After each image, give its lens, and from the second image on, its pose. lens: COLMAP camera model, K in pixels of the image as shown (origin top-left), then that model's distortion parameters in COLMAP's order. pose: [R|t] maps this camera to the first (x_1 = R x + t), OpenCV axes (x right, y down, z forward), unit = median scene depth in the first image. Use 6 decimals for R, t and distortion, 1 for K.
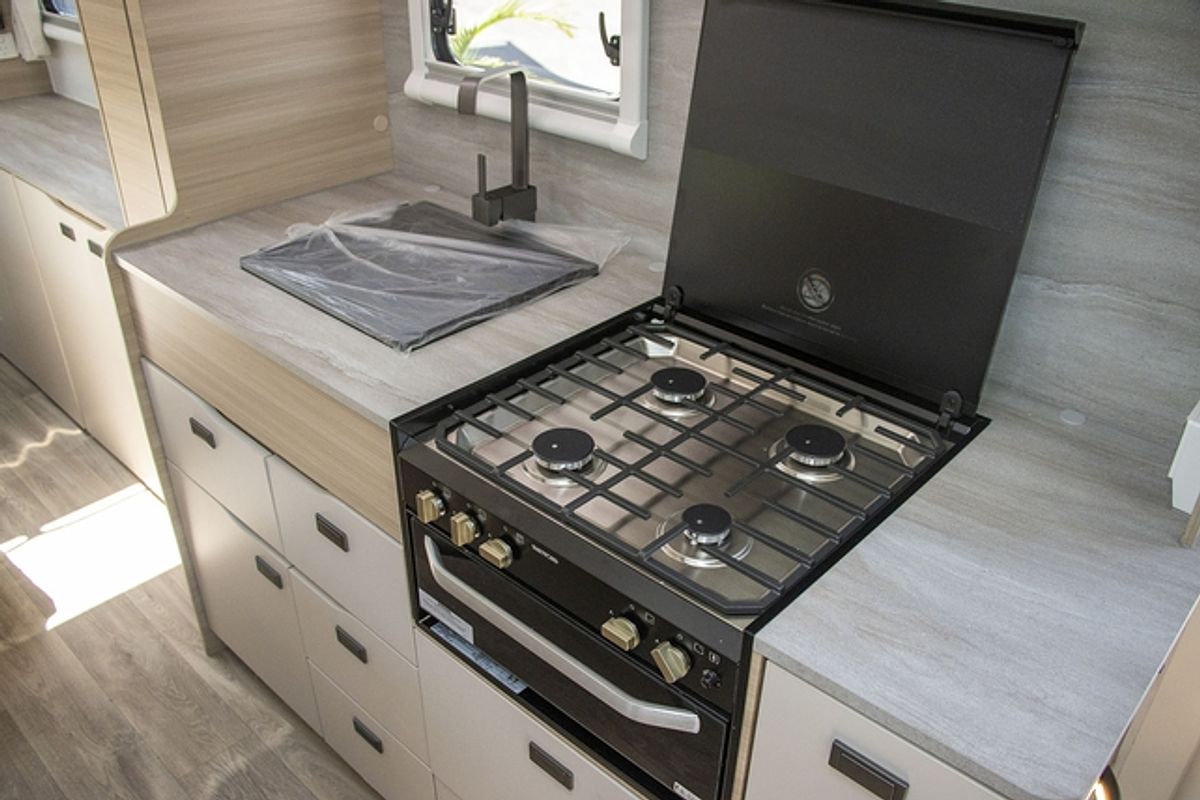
lens RADIAL K [[1012.1, 0, 603.5], [0, 1012.1, 419.6], [0, 0, 1]] dist [-0.189957, 0.165256]
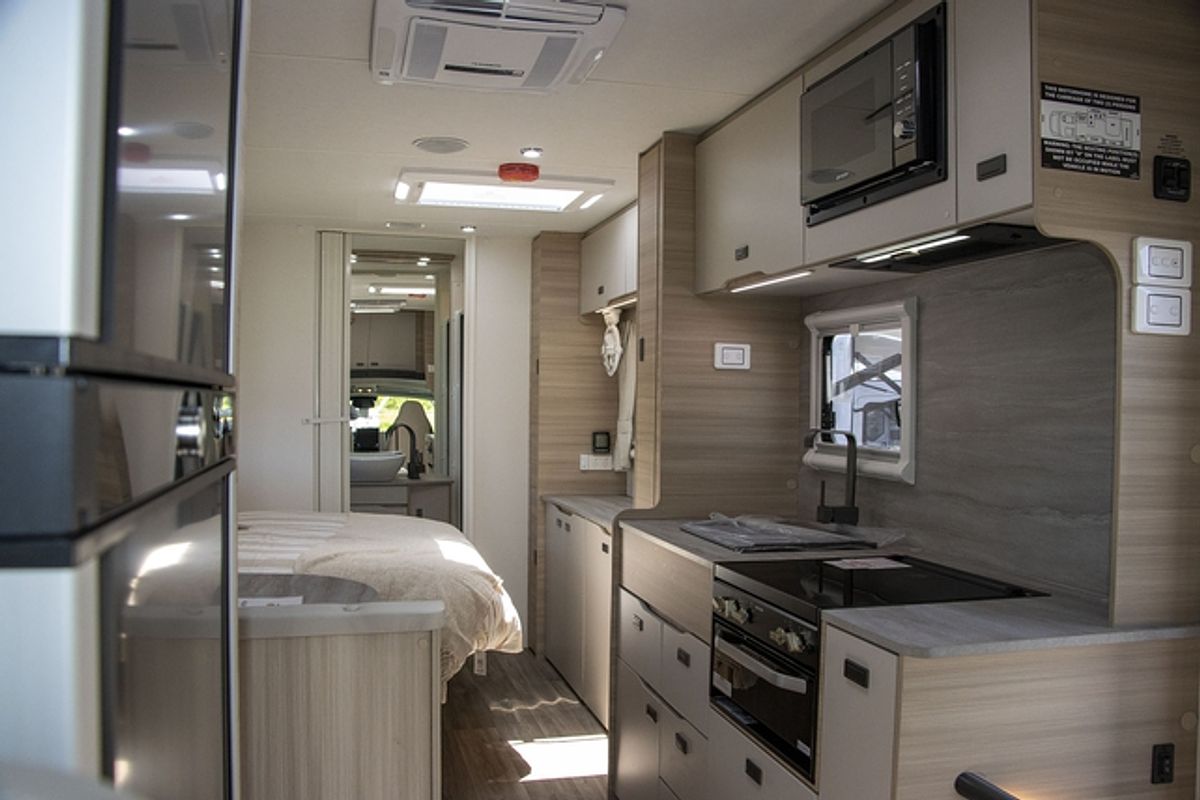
lens RADIAL K [[973.5, 0, 600.0], [0, 973.5, 400.0], [0, 0, 1]] dist [-0.007248, -0.003230]
pose [[0.848109, 0.008832, -0.529749, 0.380606], [-0.278567, 0.857939, -0.431672, 0.386441], [0.450679, 0.513676, 0.730086, -0.404055]]
